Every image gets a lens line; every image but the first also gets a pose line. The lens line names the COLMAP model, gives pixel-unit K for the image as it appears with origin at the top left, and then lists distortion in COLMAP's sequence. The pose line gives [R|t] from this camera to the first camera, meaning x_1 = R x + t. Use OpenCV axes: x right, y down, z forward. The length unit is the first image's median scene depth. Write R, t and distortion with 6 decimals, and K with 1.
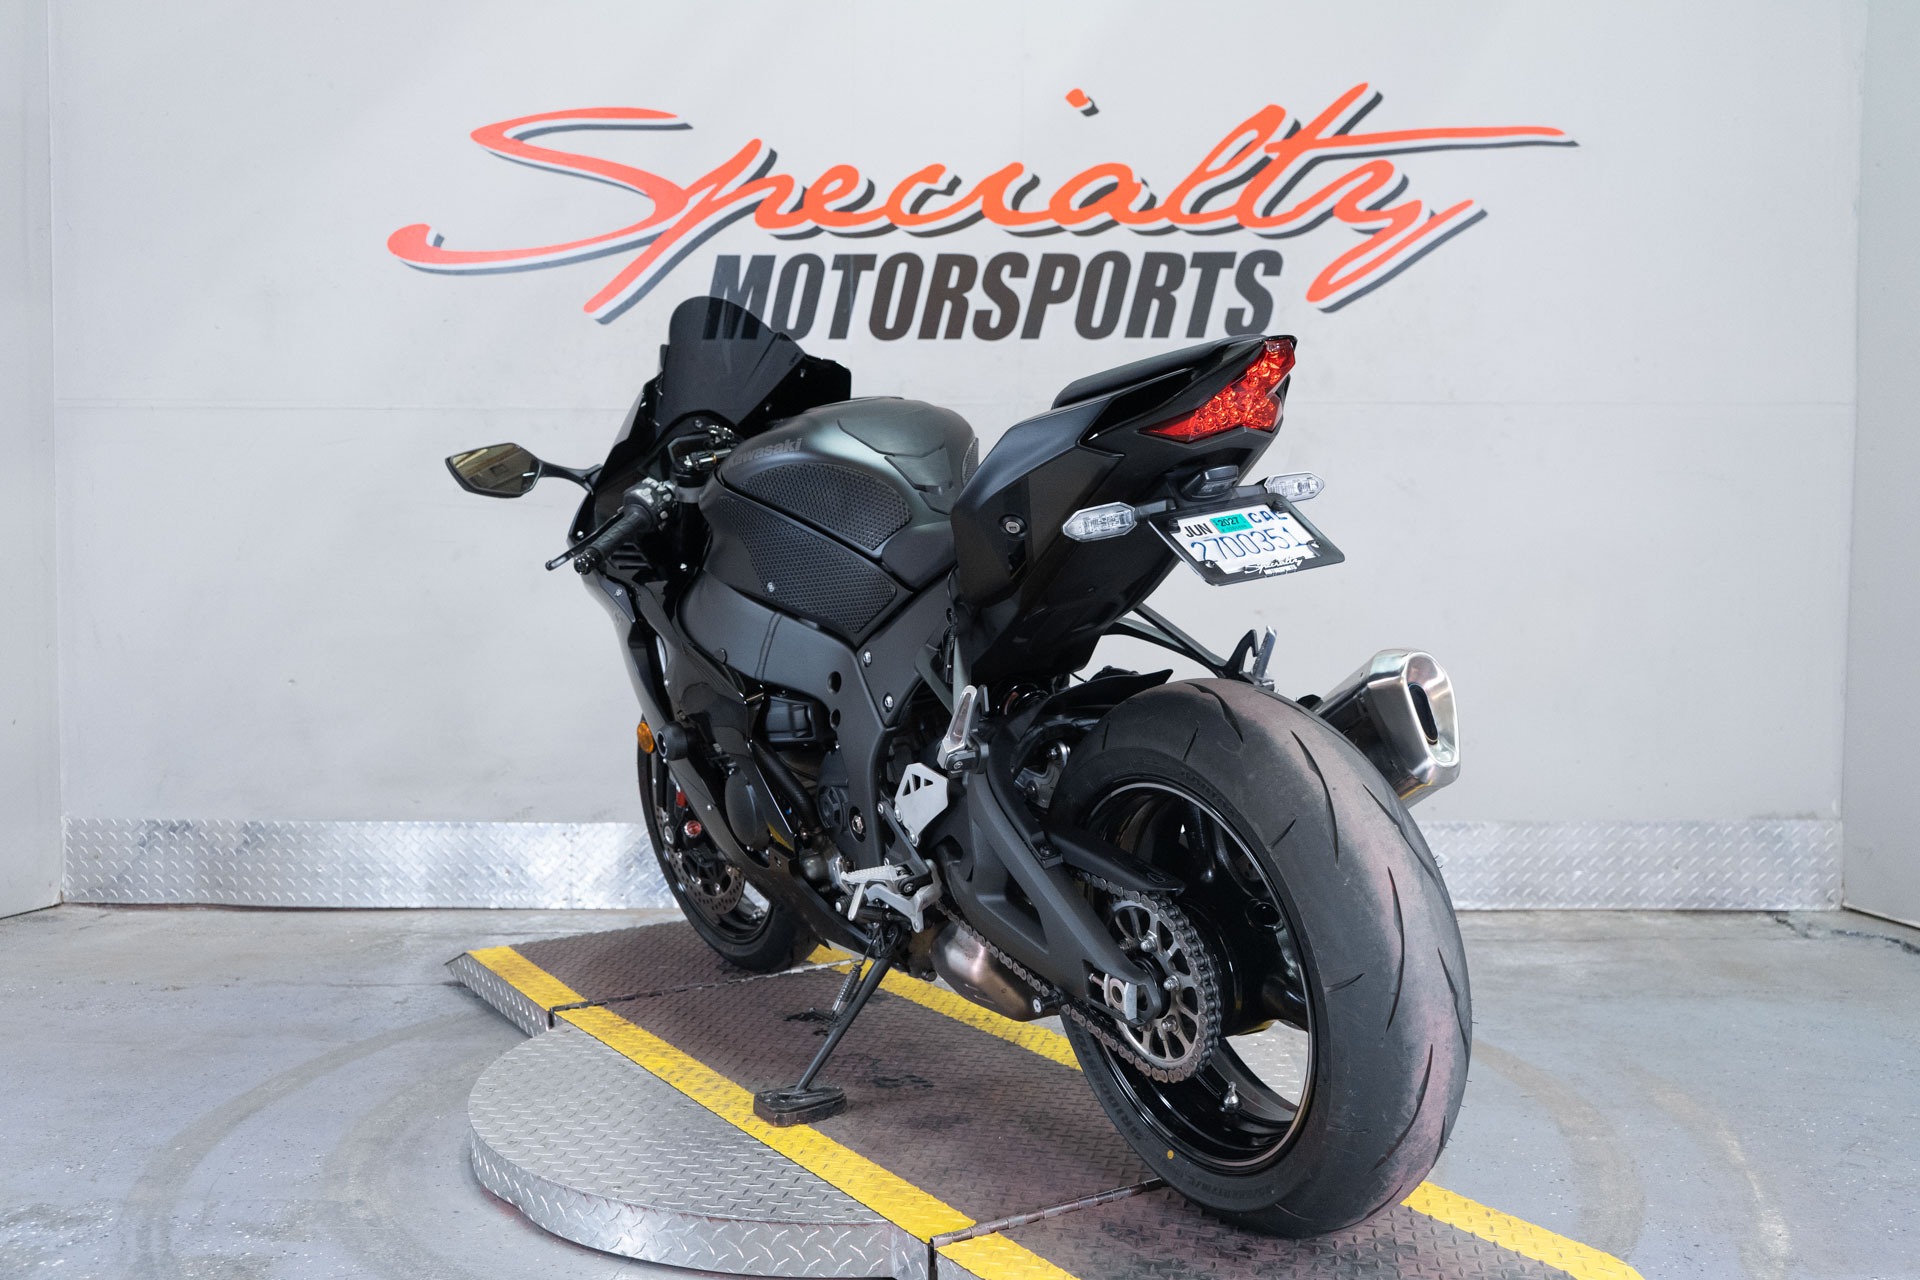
lens RADIAL K [[1858.7, 0, 960.0], [0, 1858.7, 640.0], [0, 0, 1]] dist [-0.007665, -0.001413]
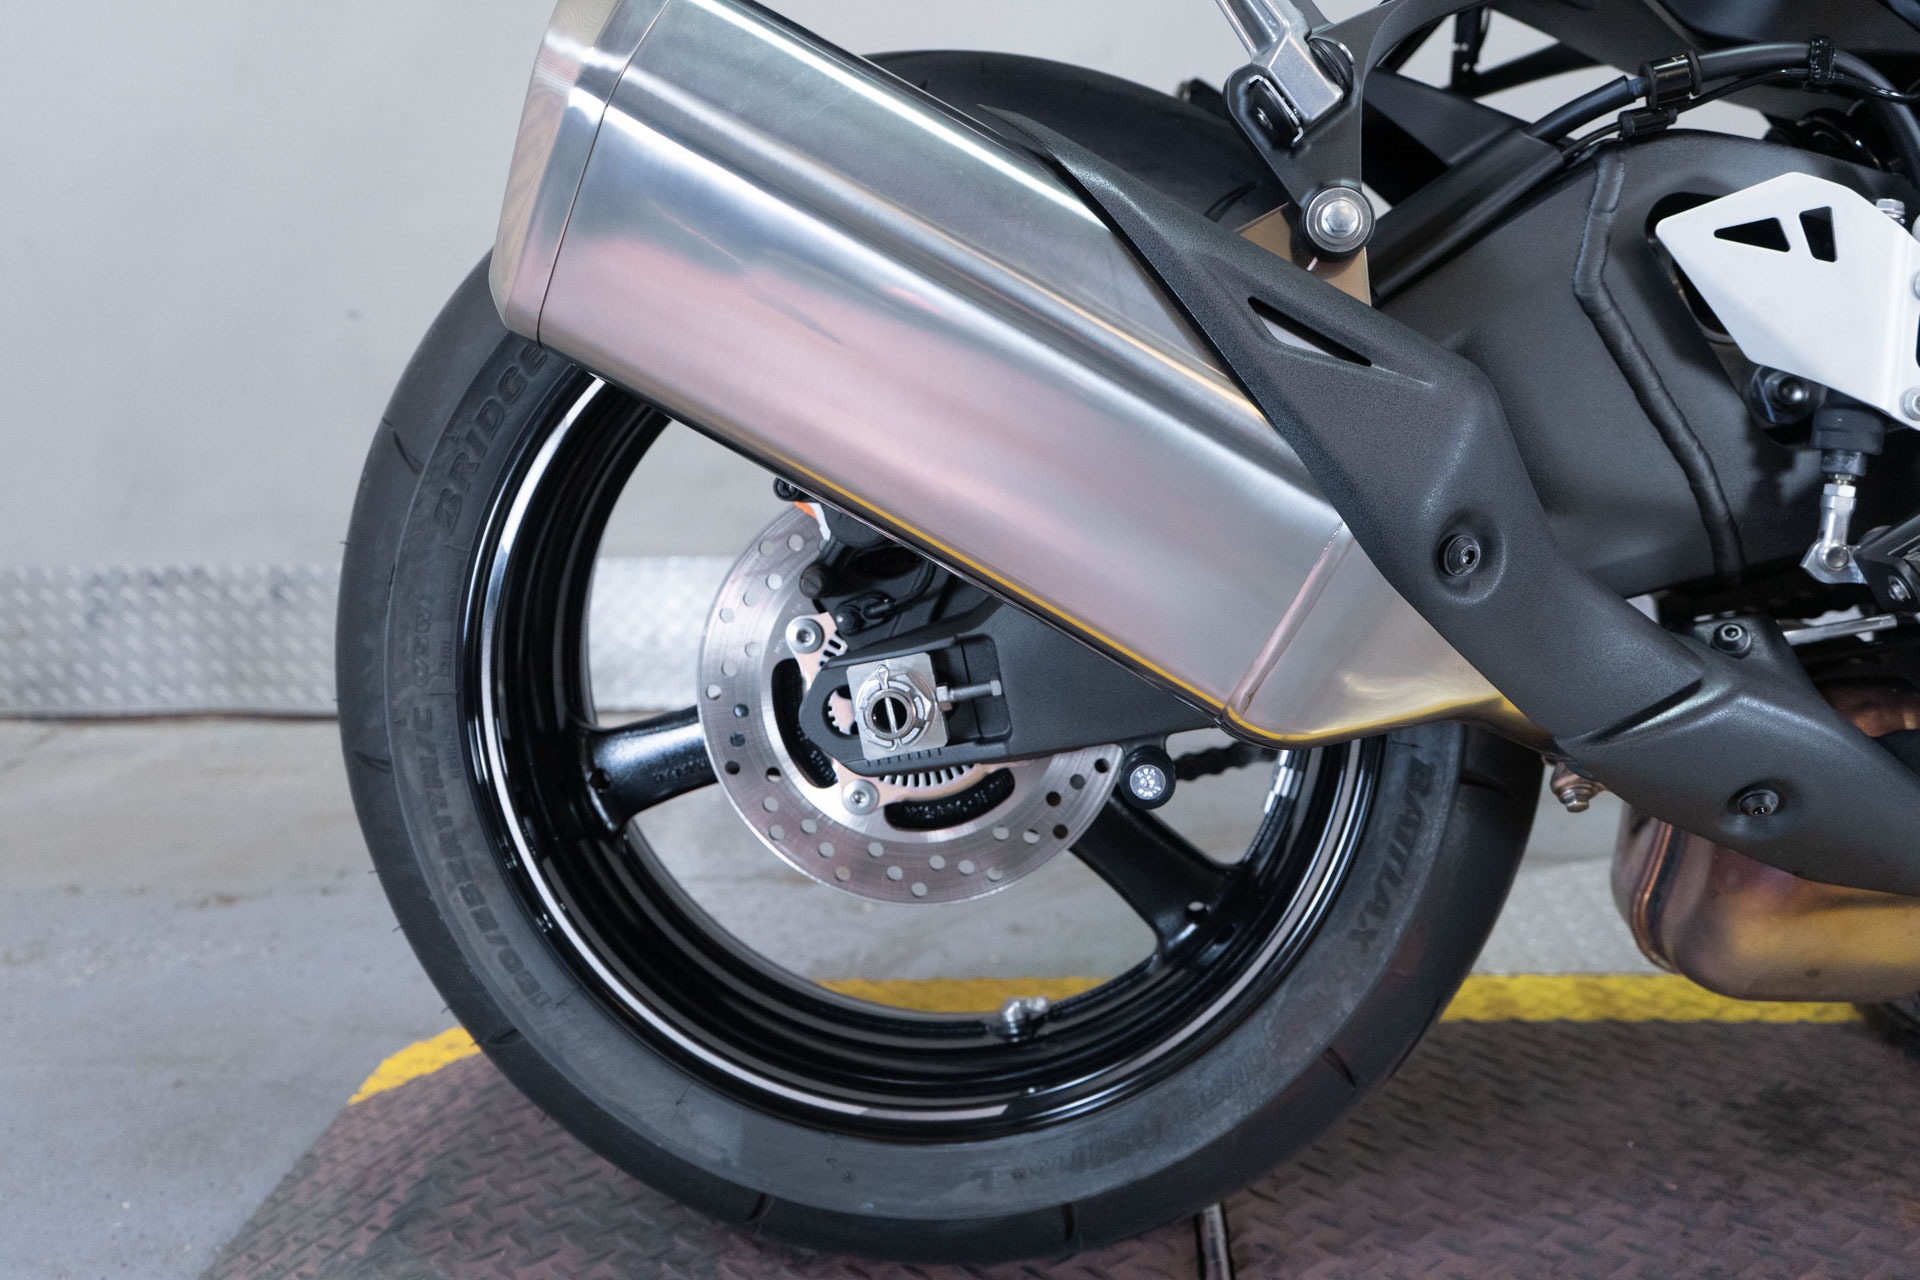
lens RADIAL K [[1879.1, 0, 961.1], [0, 1879.1, 675.7], [0, 0, 1]] dist [-0.004069, -0.002551]
pose [[0.998629, -0.025166, 0.045901, -0.214785], [0.017356, 0.986435, 0.163234, 0.042243], [-0.049386, -0.162214, 0.985519, 0.437298]]
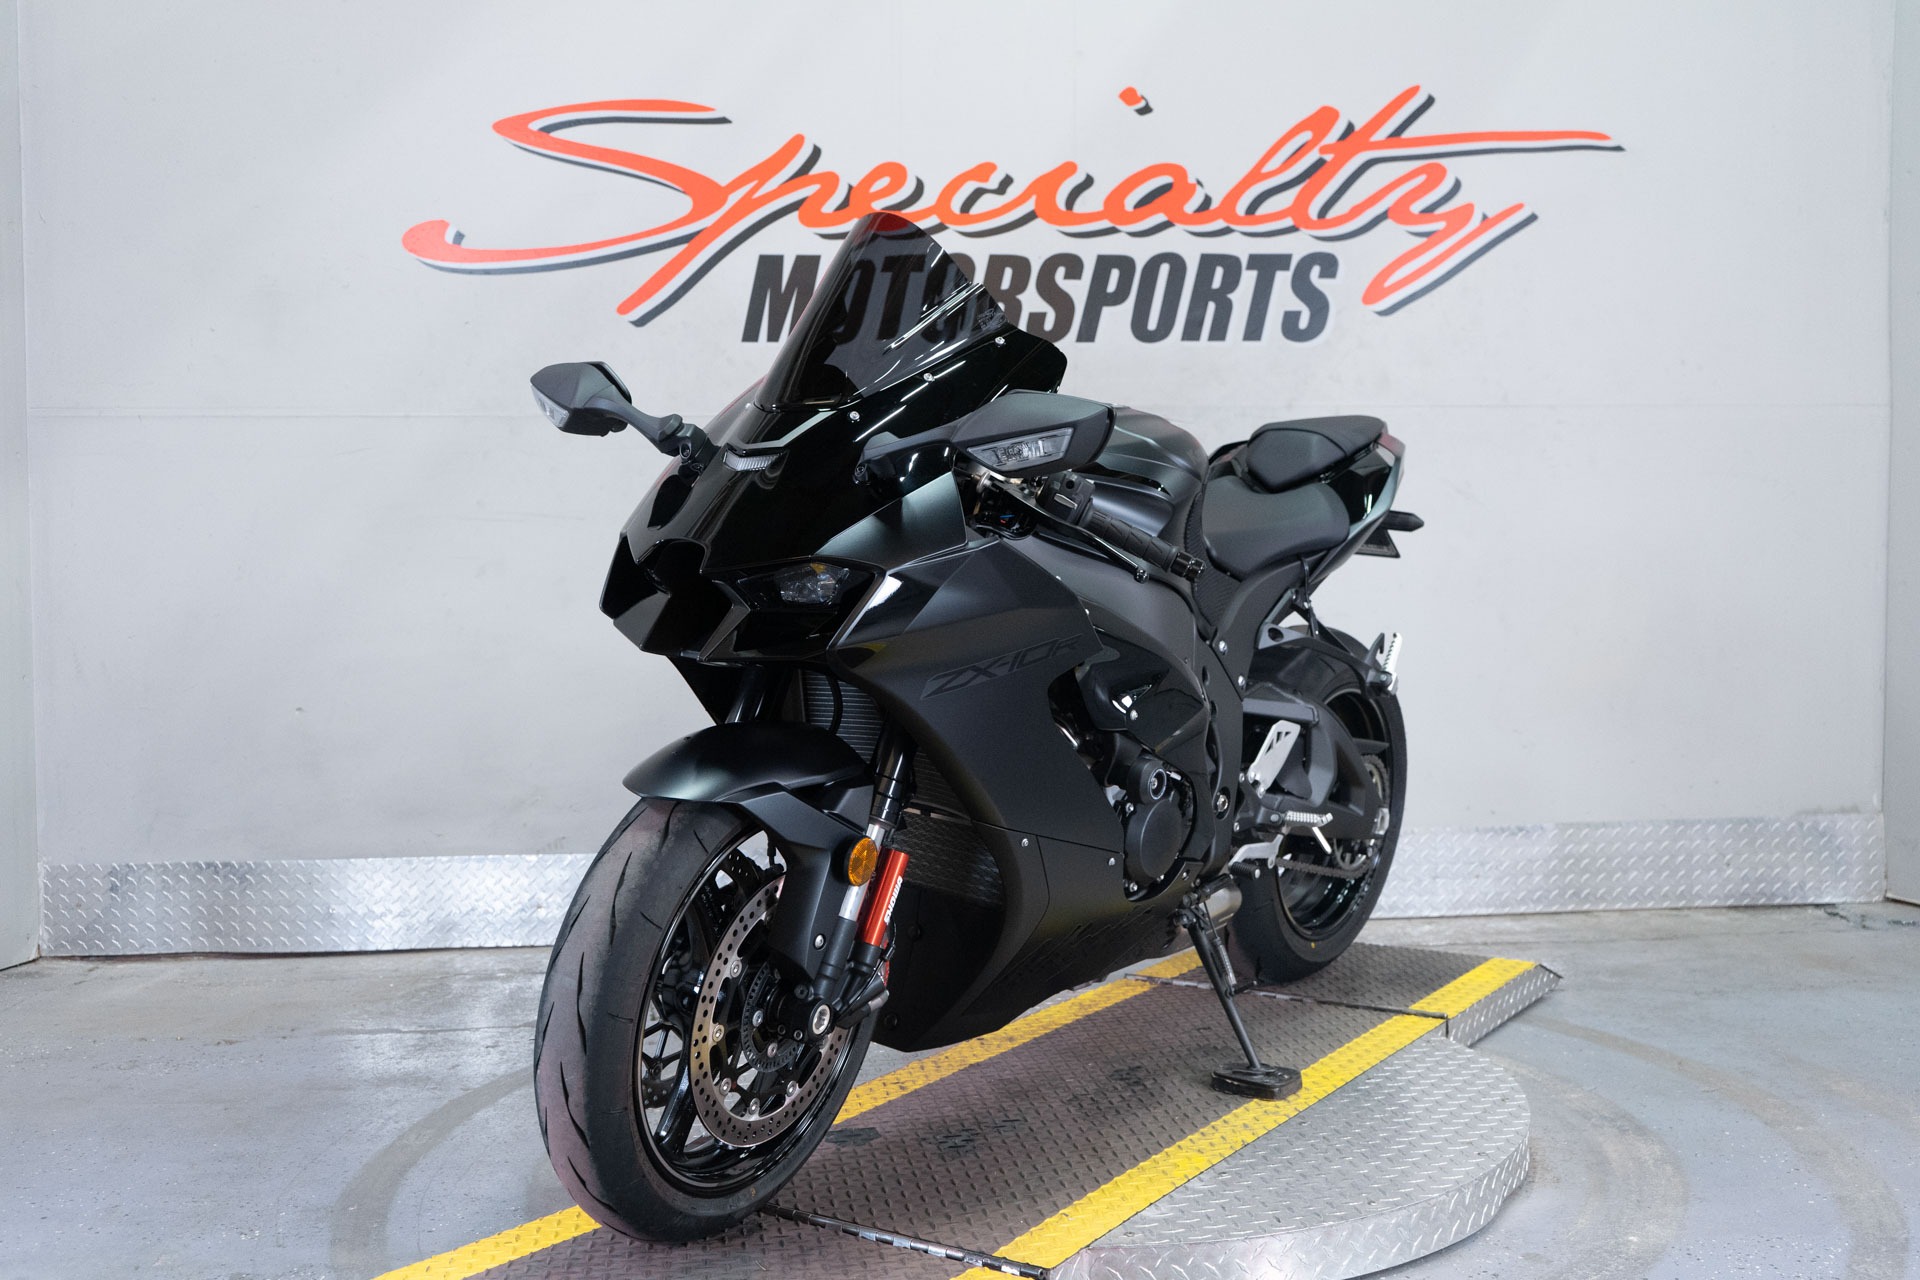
lens RADIAL K [[1936.0, 0, 960.0], [0, 1936.0, 640.0], [0, 0, 1]] dist [-0.007601, 0.005949]
pose [[0.993683, -0.017365, 0.110870, -0.143591], [0.018333, 0.999802, -0.007719, 0.000976], [-0.110714, 0.009703, 0.993805, -0.001083]]
